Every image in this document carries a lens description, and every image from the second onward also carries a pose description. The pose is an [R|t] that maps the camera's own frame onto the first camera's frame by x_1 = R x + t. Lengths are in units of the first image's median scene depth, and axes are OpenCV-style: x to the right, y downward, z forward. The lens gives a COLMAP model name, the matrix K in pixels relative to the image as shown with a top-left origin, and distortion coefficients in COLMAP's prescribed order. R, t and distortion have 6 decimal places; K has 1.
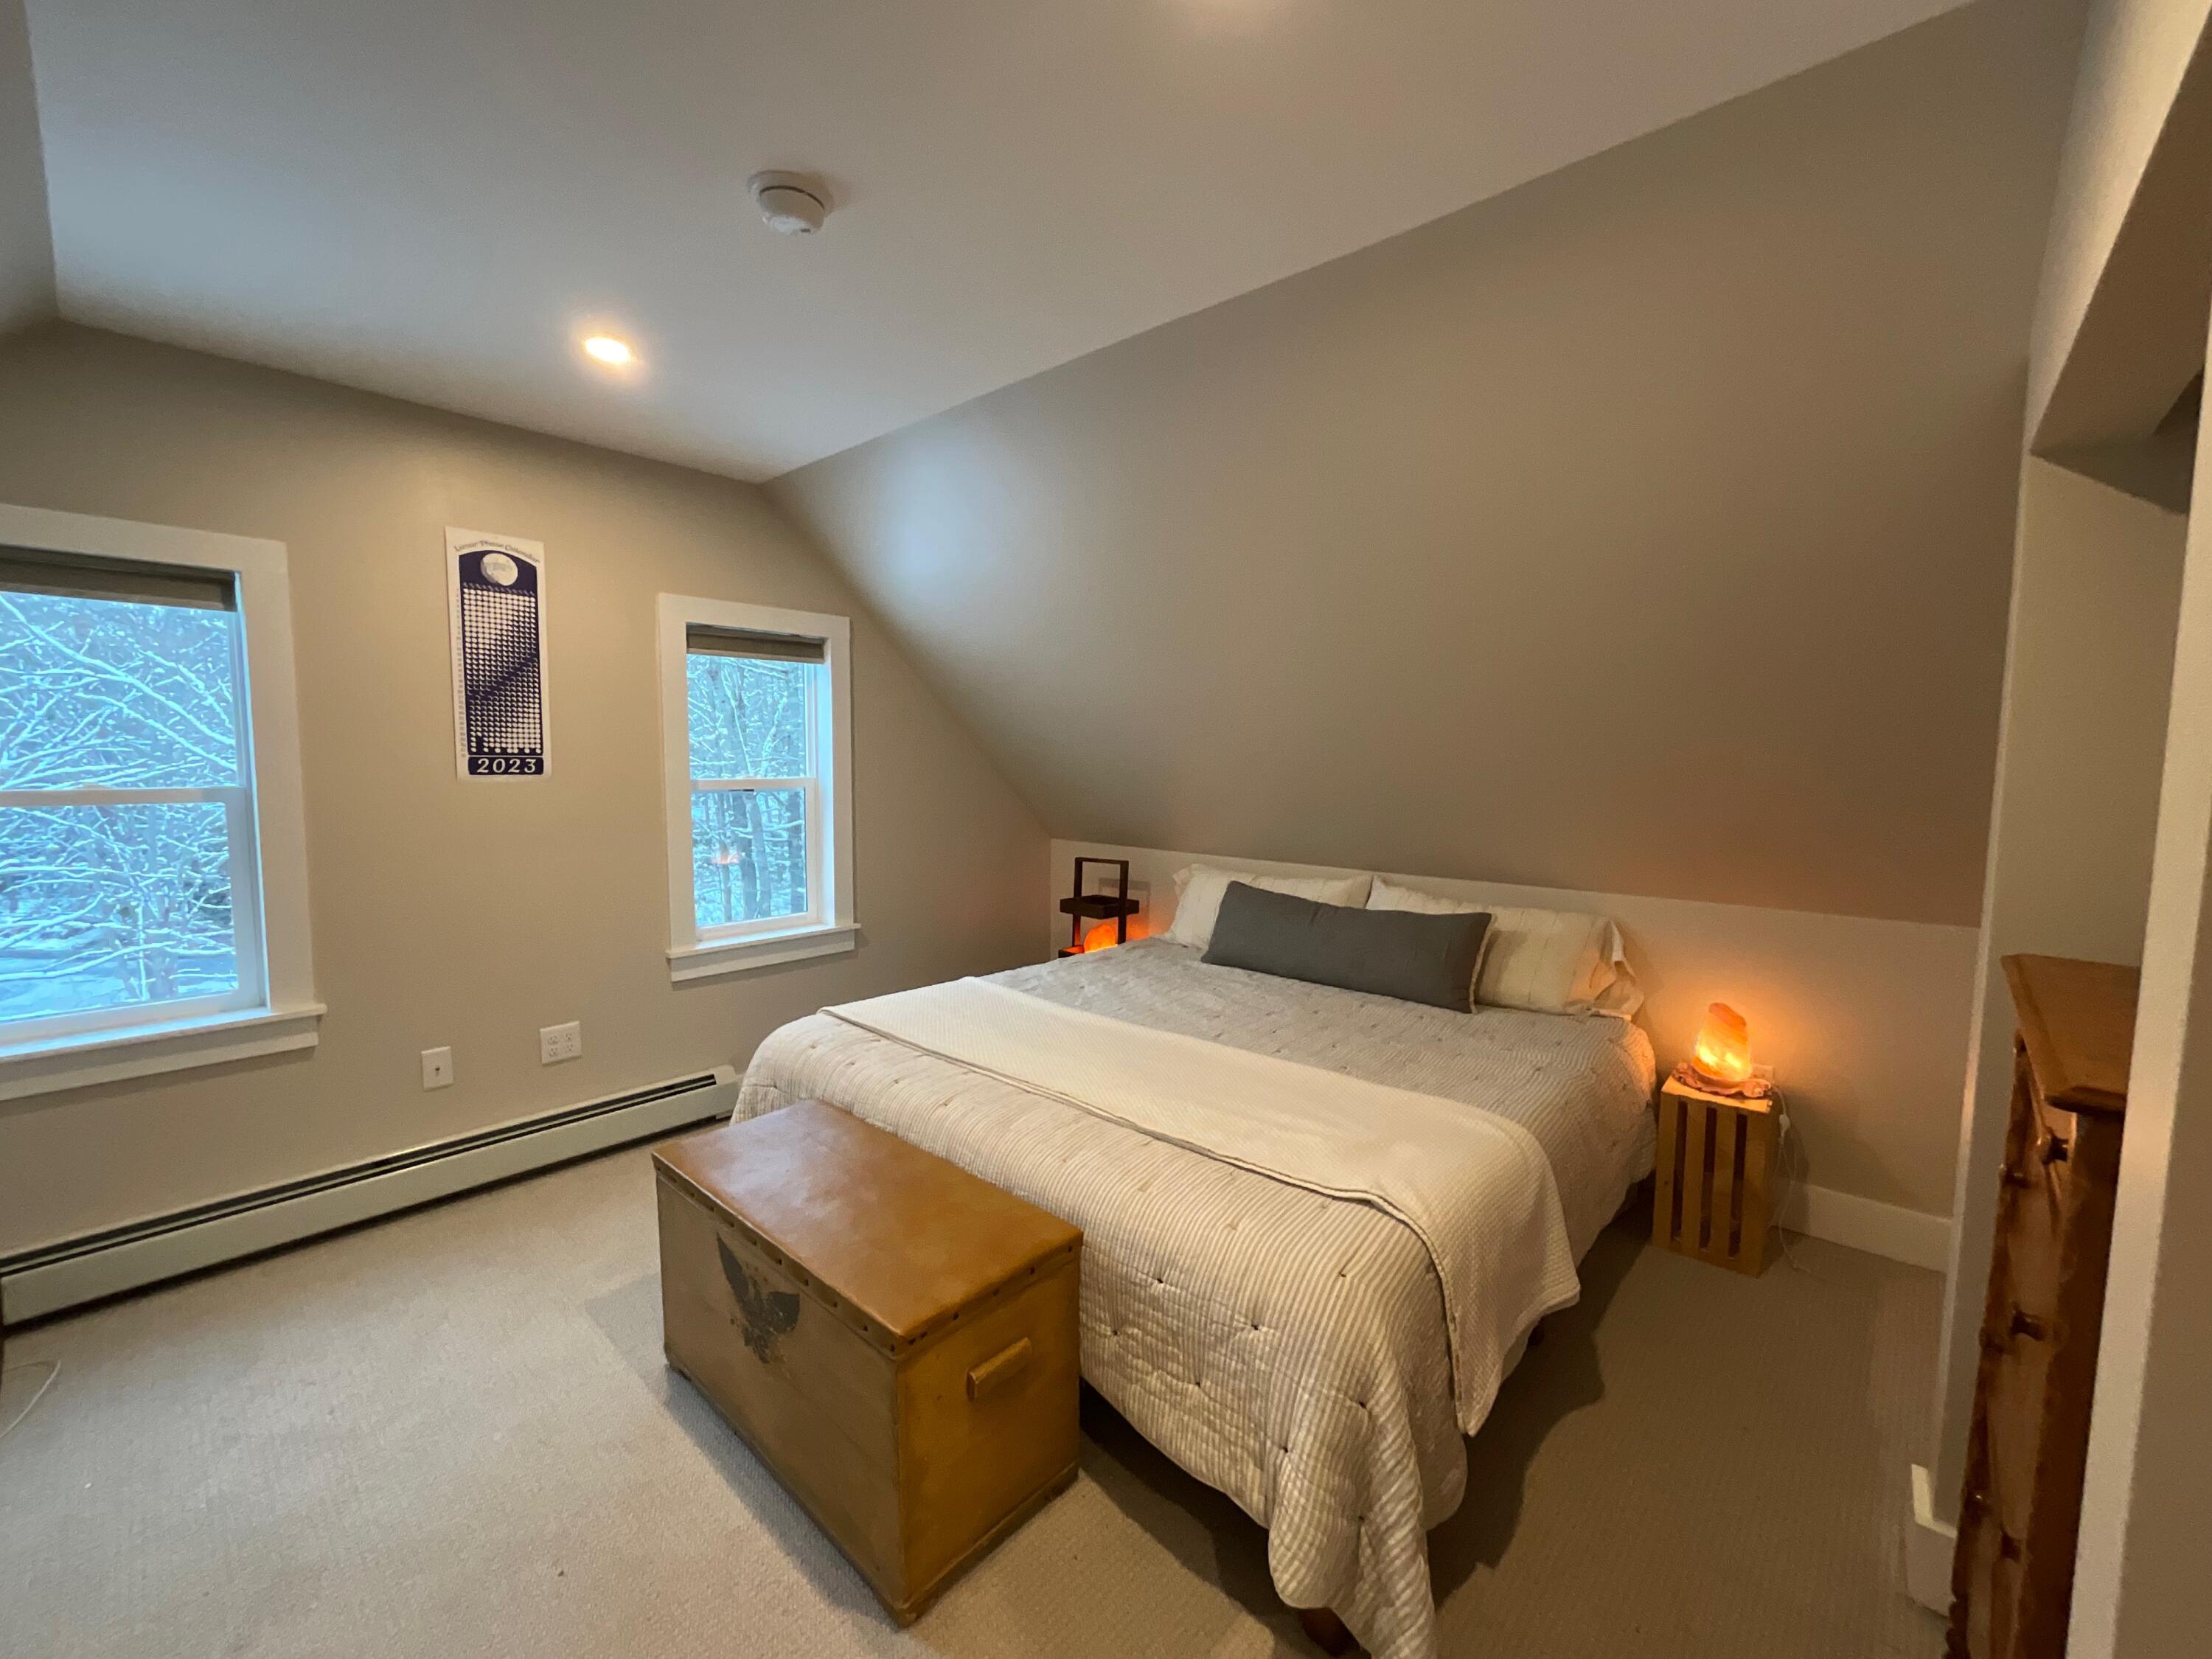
lens RADIAL K [[911.9, 0, 1095.6], [0, 911.9, 819.8], [0, 0, 1]] dist [0.001371, -0.001971]
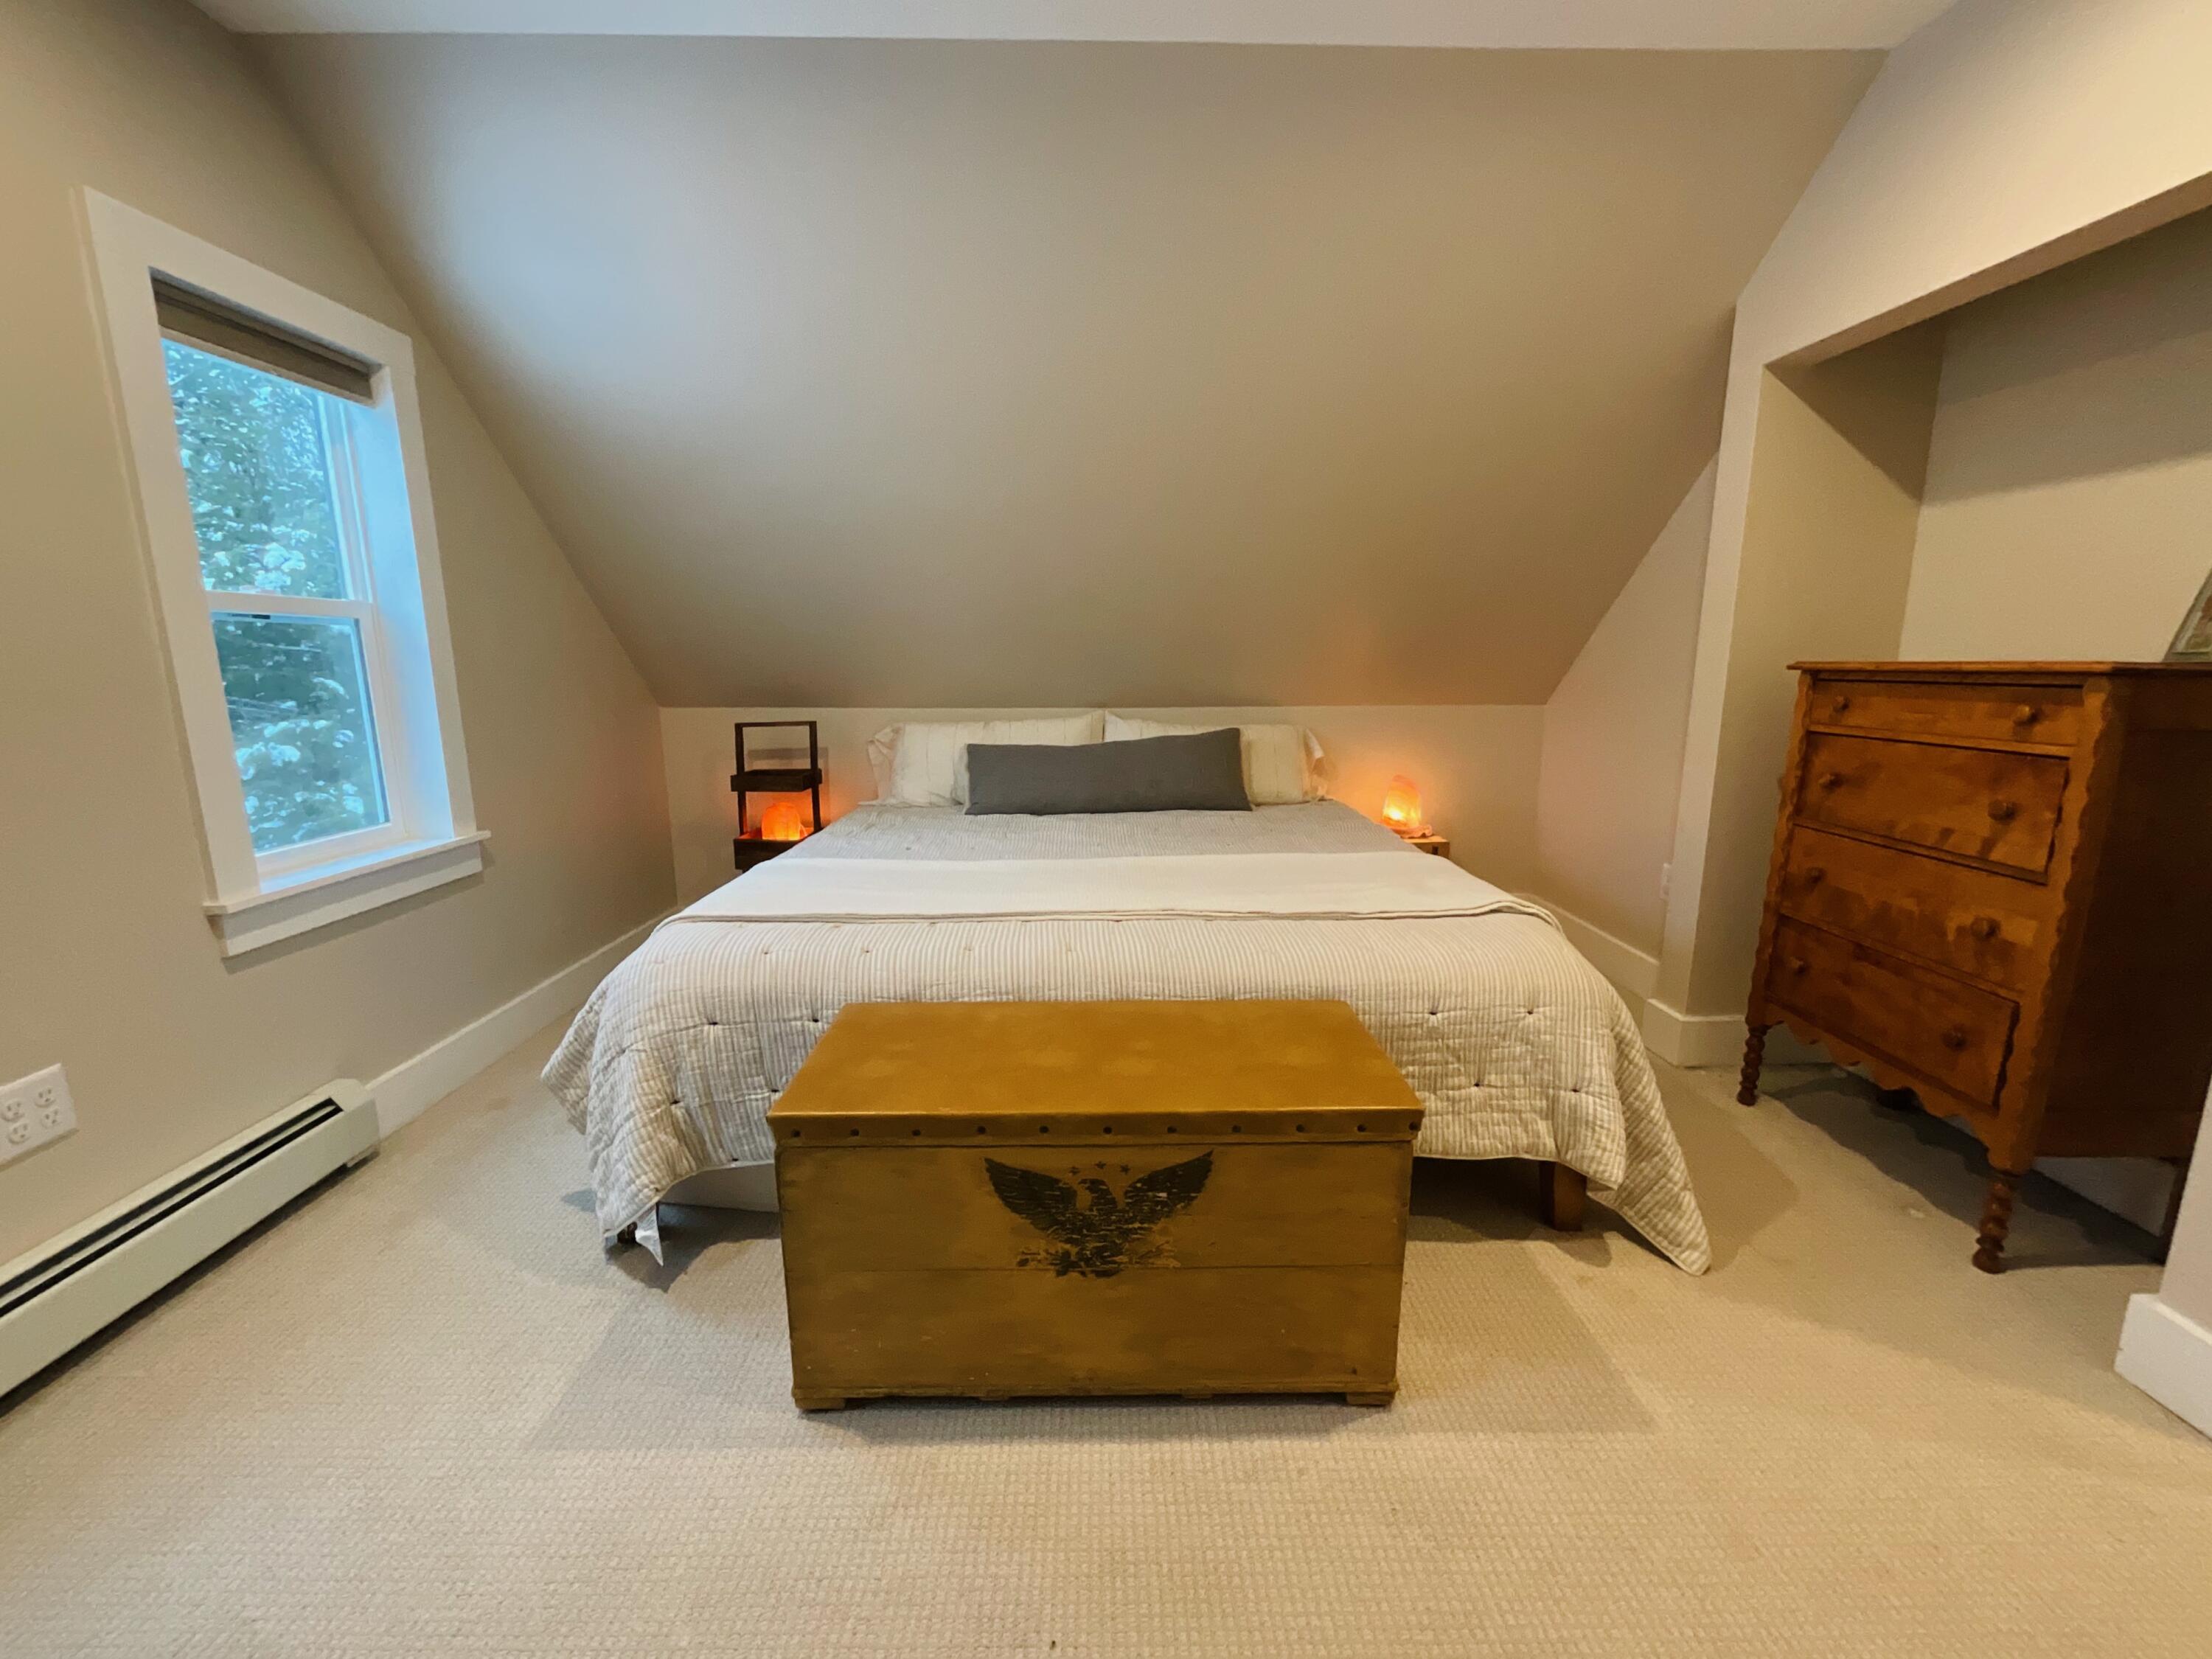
lens RADIAL K [[911.9, 0, 1121.3], [0, 911.9, 819.3], [0, 0, 1]] dist [0.001371, -0.001971]
pose [[0.723773, -0.128582, 0.677952, -0.437467], [0.058903, 0.990412, 0.124959, 0.057915], [-0.687519, -0.050508, 0.724407, 0.233363]]
